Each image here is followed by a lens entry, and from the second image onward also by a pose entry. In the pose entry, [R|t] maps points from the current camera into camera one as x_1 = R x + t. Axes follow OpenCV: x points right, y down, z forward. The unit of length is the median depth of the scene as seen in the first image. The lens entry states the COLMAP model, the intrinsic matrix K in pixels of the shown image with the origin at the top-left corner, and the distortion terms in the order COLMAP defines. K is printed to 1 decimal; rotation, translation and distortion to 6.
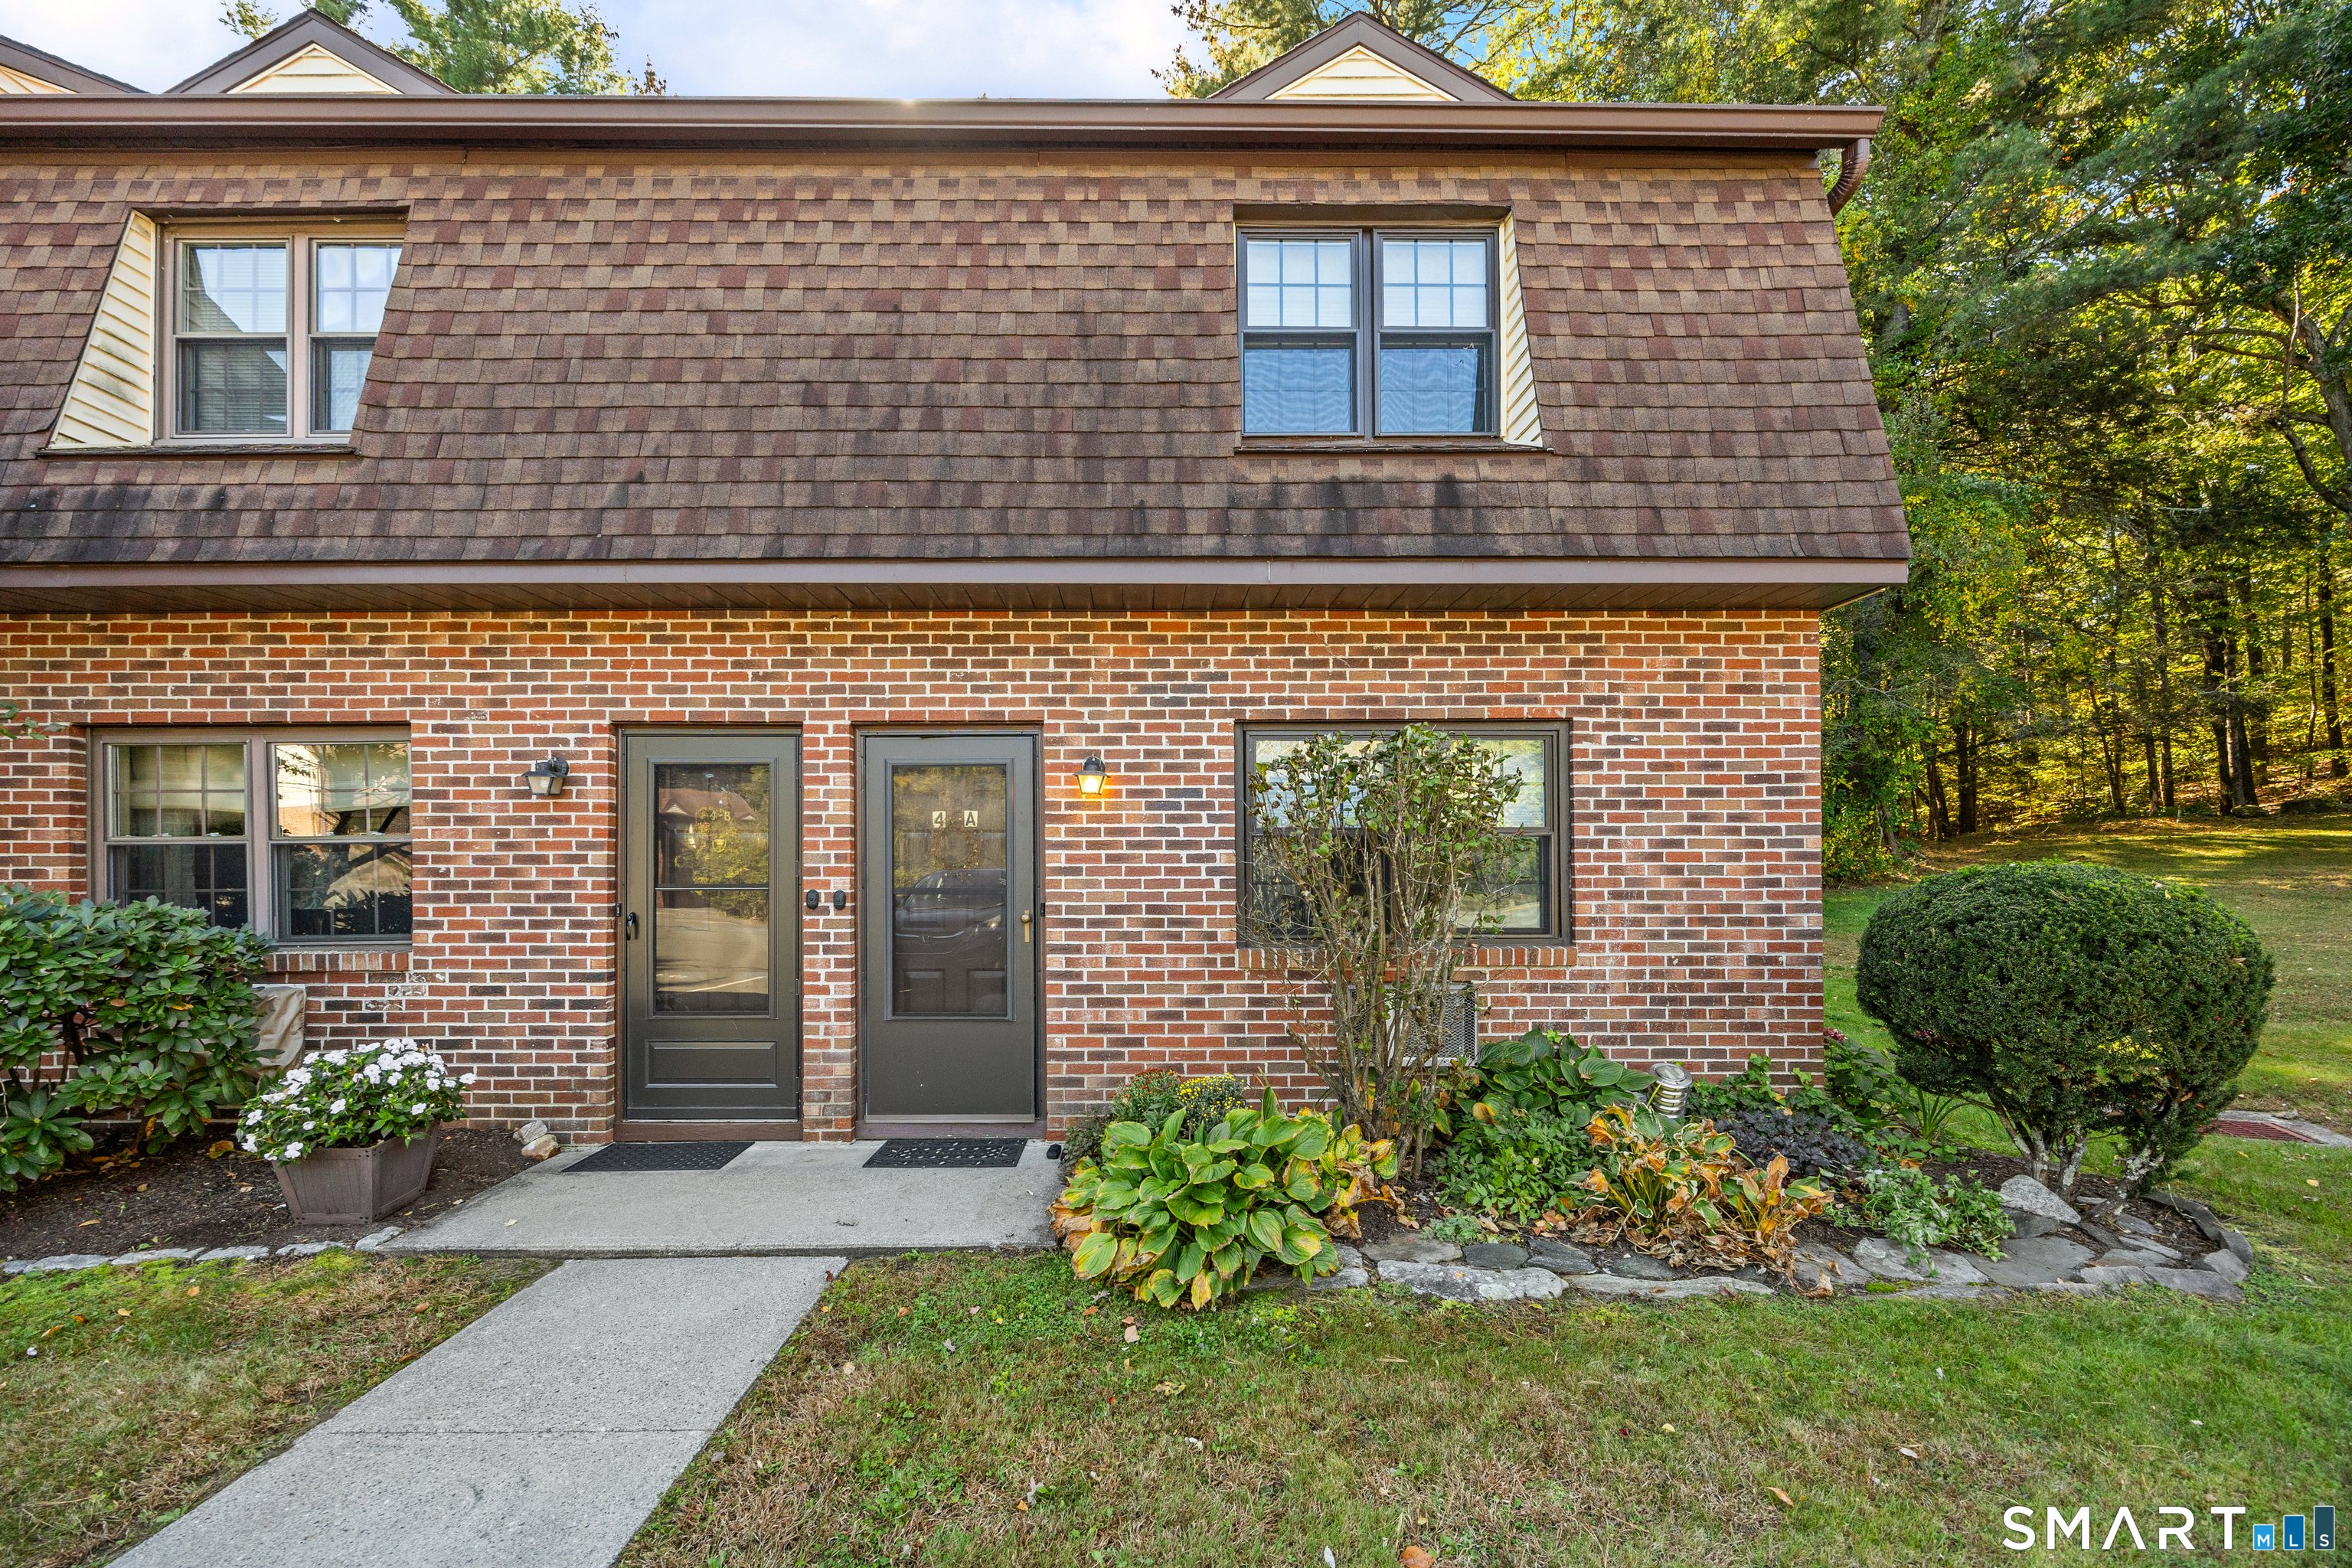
lens RADIAL K [[944.8, 0, 1142.4], [0, 944.8, 877.7], [0, 0, 1]] dist [-0.004007, 0.000499]
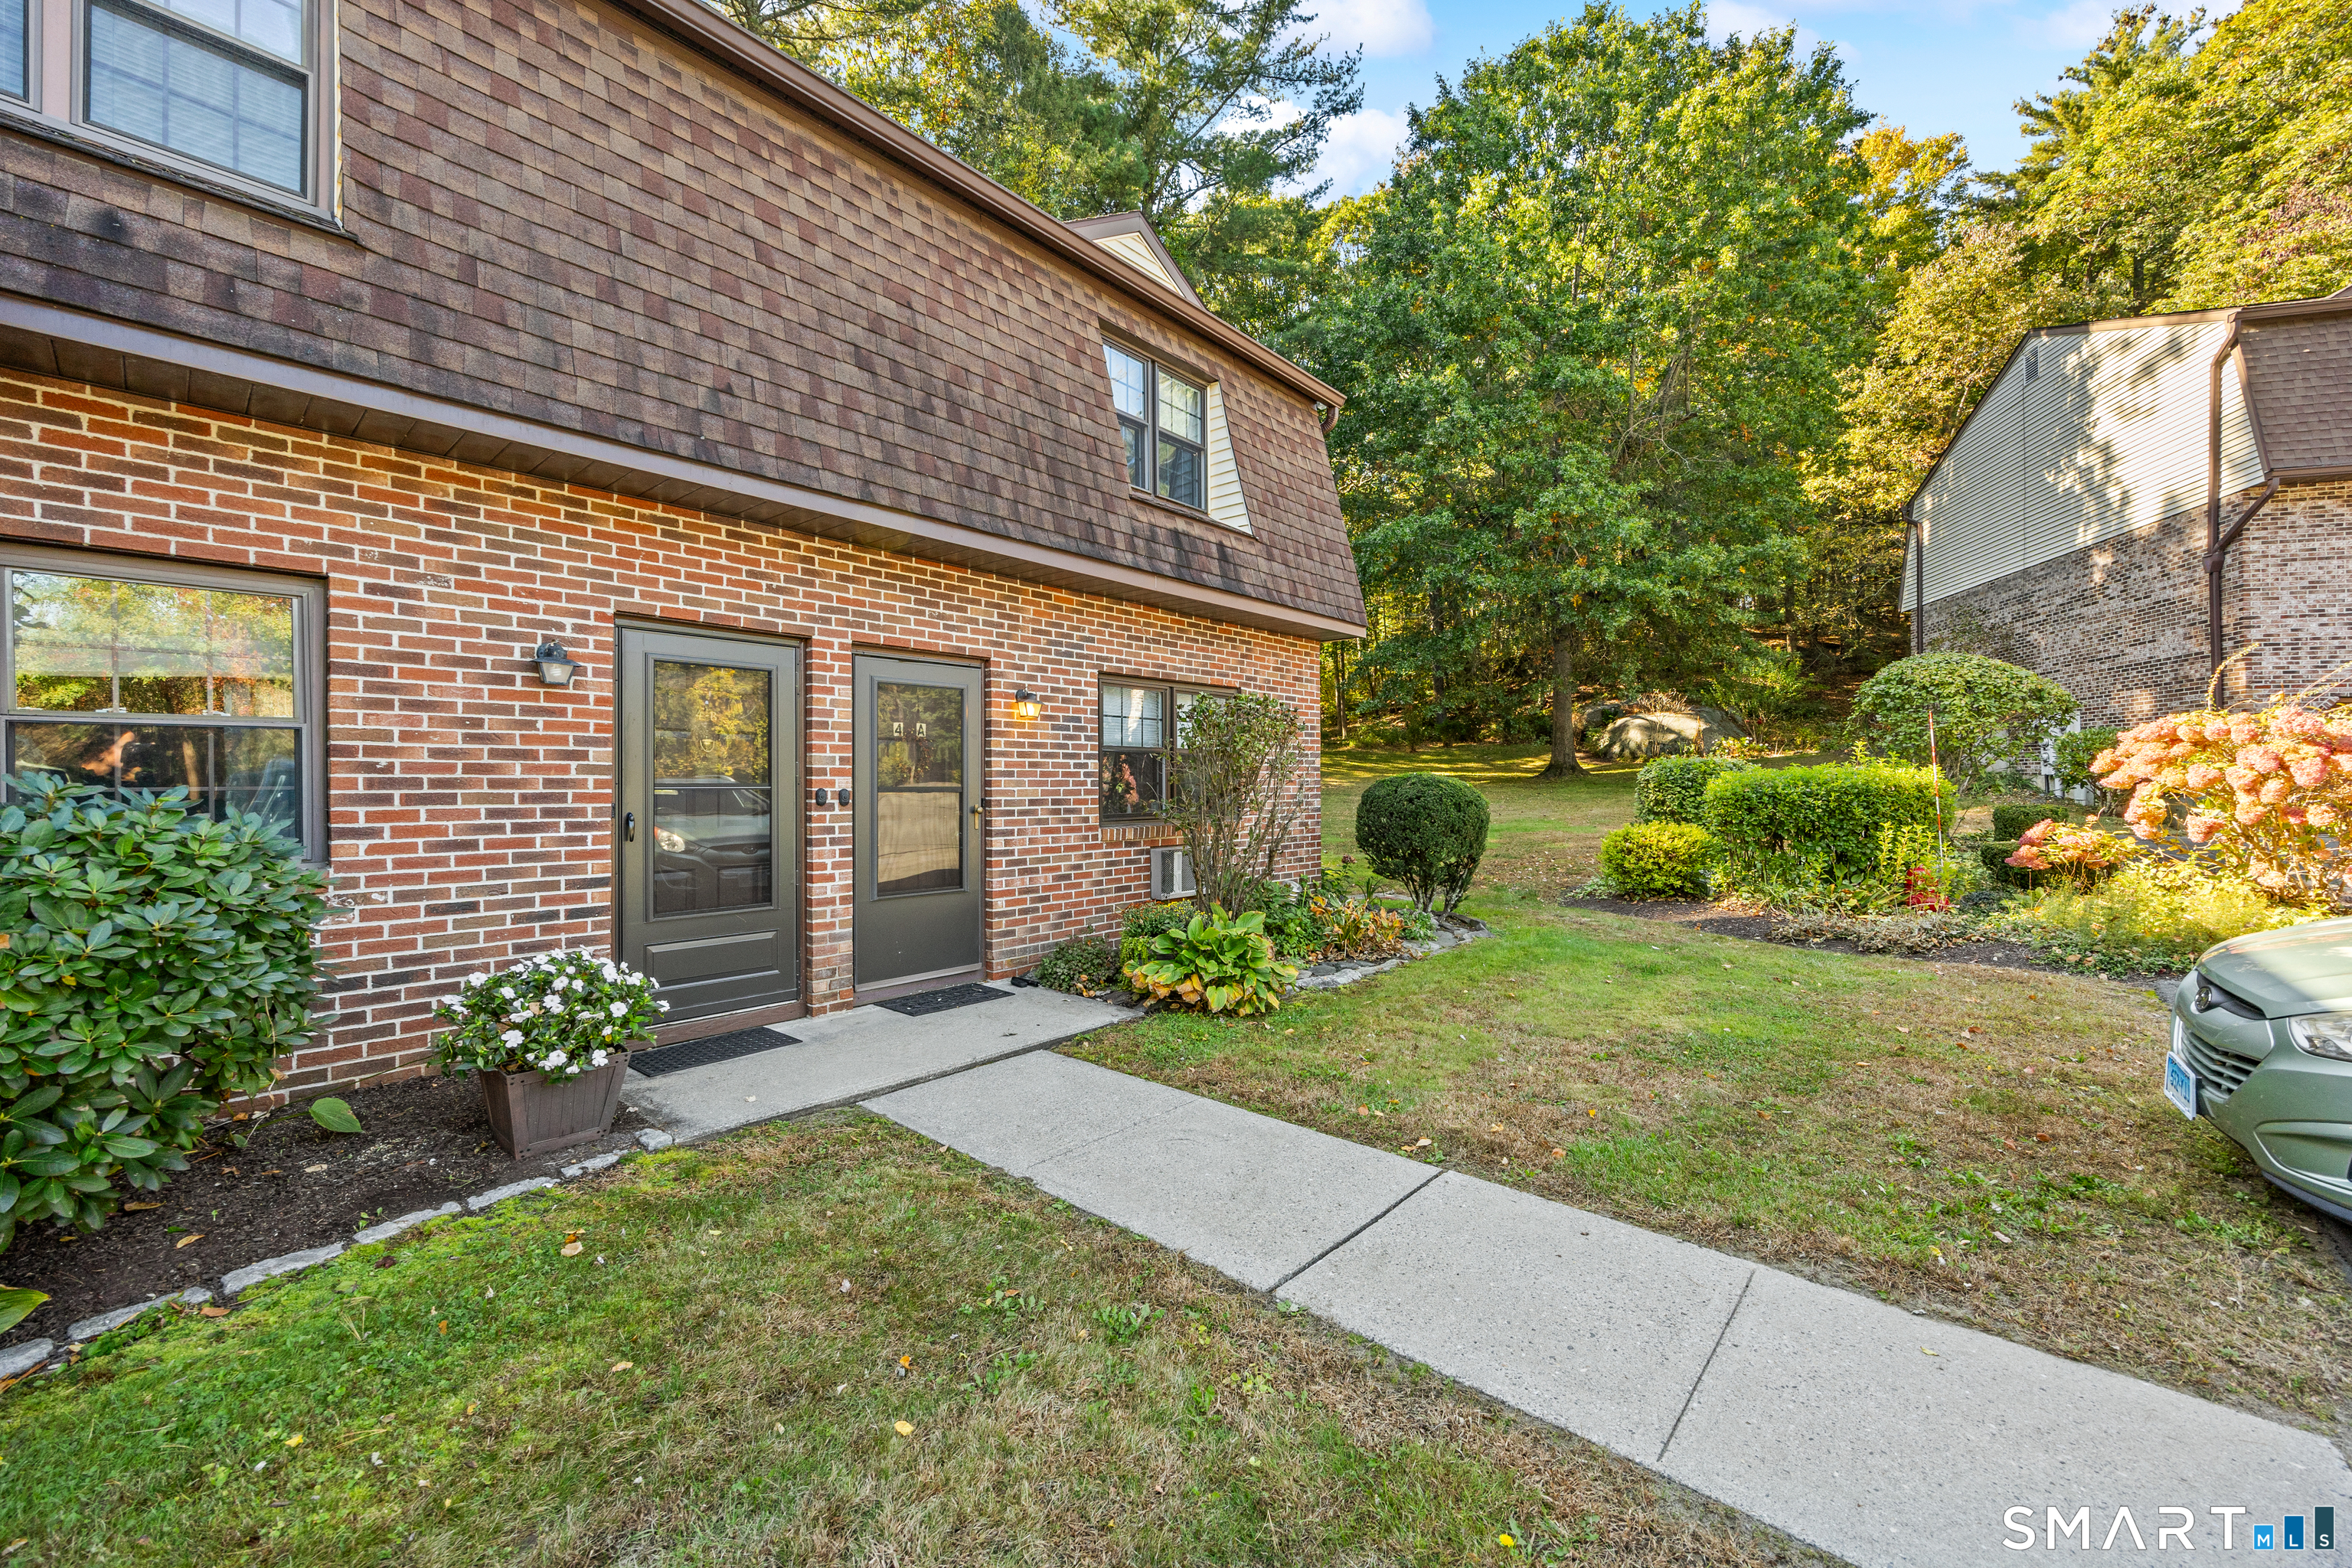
lens RADIAL K [[944.8, 0, 1180.6], [0, 944.8, 788.5], [0, 0, 1]] dist [-0.004007, 0.000499]
pose [[0.654657, -0.001982, 0.755924, -0.911971], [0.002875, 0.999996, 0.000131, 0.014162], [-0.755921, 0.002088, 0.654660, -0.047264]]
